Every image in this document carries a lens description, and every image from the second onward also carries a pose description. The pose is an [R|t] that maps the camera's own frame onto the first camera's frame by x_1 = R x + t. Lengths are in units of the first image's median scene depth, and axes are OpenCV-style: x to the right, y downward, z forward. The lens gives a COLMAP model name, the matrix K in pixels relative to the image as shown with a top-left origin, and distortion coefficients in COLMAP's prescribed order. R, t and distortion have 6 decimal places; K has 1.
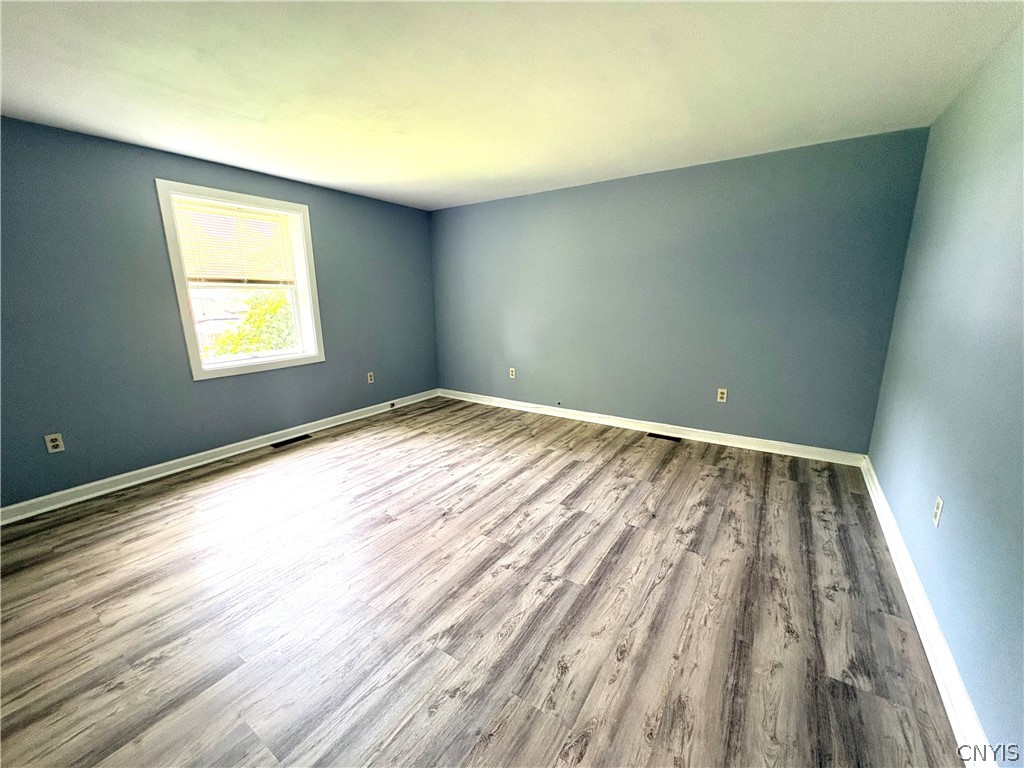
lens RADIAL K [[408.4, 0, 515.7], [0, 408.4, 380.0], [0, 0, 1]] dist [-0.000905, 0.000447]
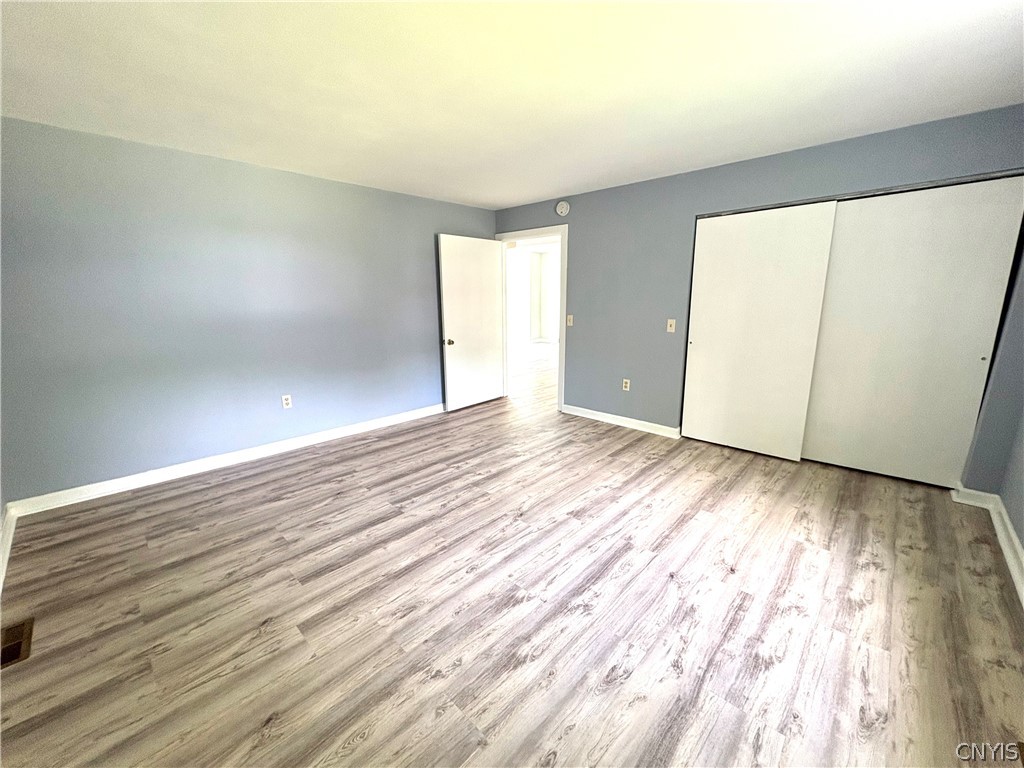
lens RADIAL K [[408.4, 0, 511.5], [0, 408.4, 382.3], [0, 0, 1]] dist [-0.000905, 0.000447]
pose [[-0.983453, -0.019906, 0.180067, -0.310596], [0.056009, 0.911845, 0.406696, -0.358991], [-0.172289, 0.410052, -0.895642, 1.689161]]
